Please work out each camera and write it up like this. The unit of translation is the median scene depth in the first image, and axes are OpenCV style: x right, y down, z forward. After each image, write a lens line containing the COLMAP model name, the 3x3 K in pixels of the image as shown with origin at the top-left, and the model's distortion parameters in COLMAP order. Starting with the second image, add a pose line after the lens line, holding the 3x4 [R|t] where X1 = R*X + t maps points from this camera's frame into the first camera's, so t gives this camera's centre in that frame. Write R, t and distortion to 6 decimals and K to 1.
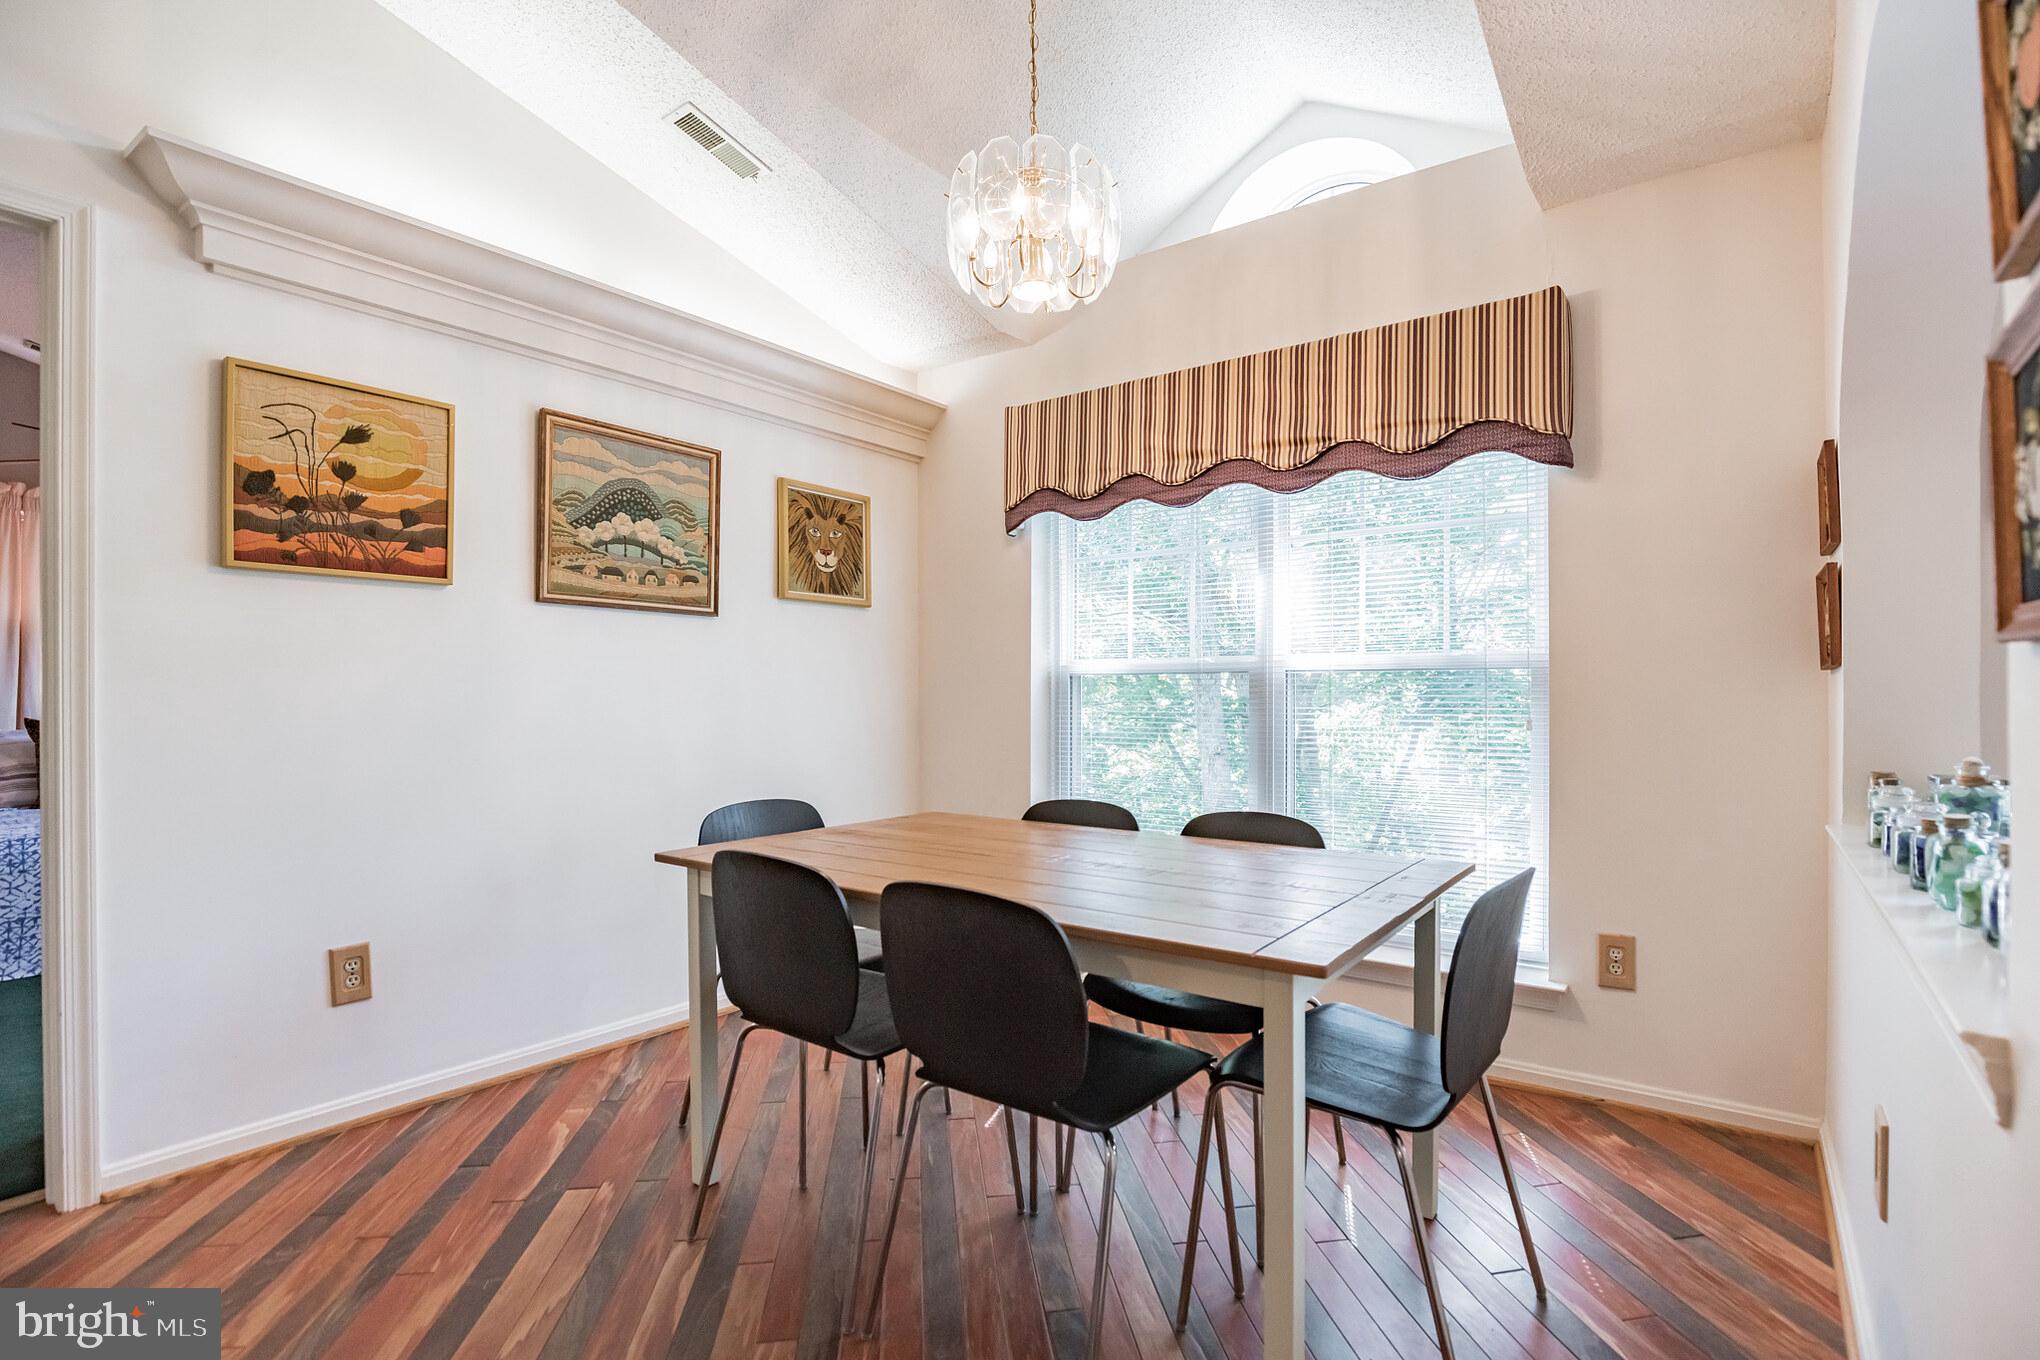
lens RADIAL K [[957.6, 0, 1025.6], [0, 957.6, 702.8], [0, 0, 1]] dist [-0.040903, 0.010305]
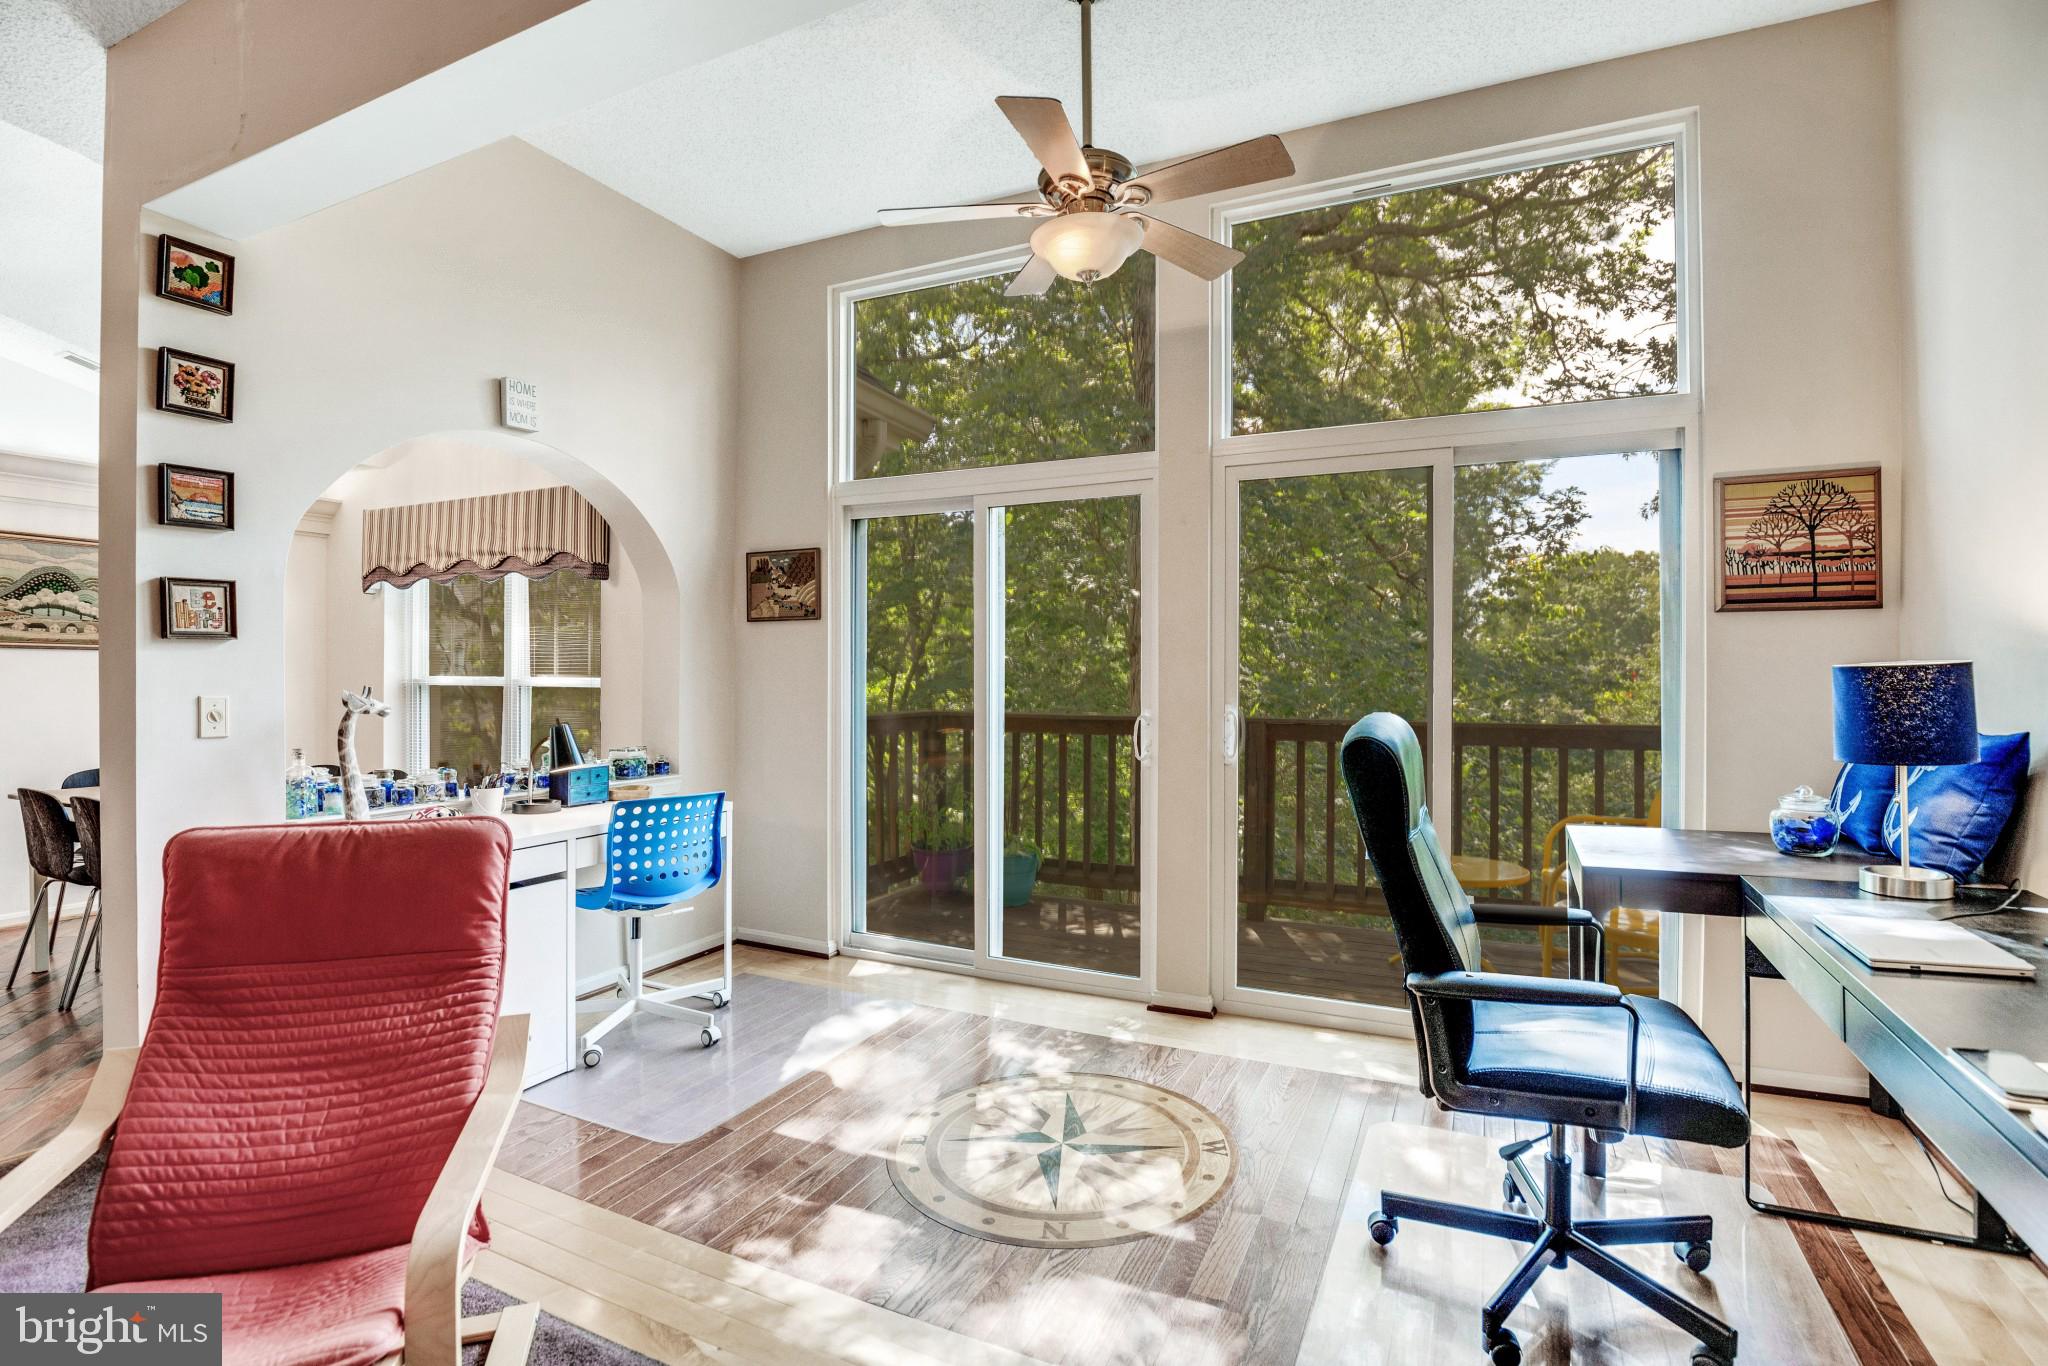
lens RADIAL K [[961.3, 0, 1029.7], [0, 961.3, 705.9], [0, 0, 1]] dist [-0.040903, 0.010305]
pose [[0.978859, -0.006479, 0.204432, 0.877604], [0.000180, 0.999525, 0.030815, -0.049100], [-0.204534, -0.030127, 0.978396, -0.881987]]
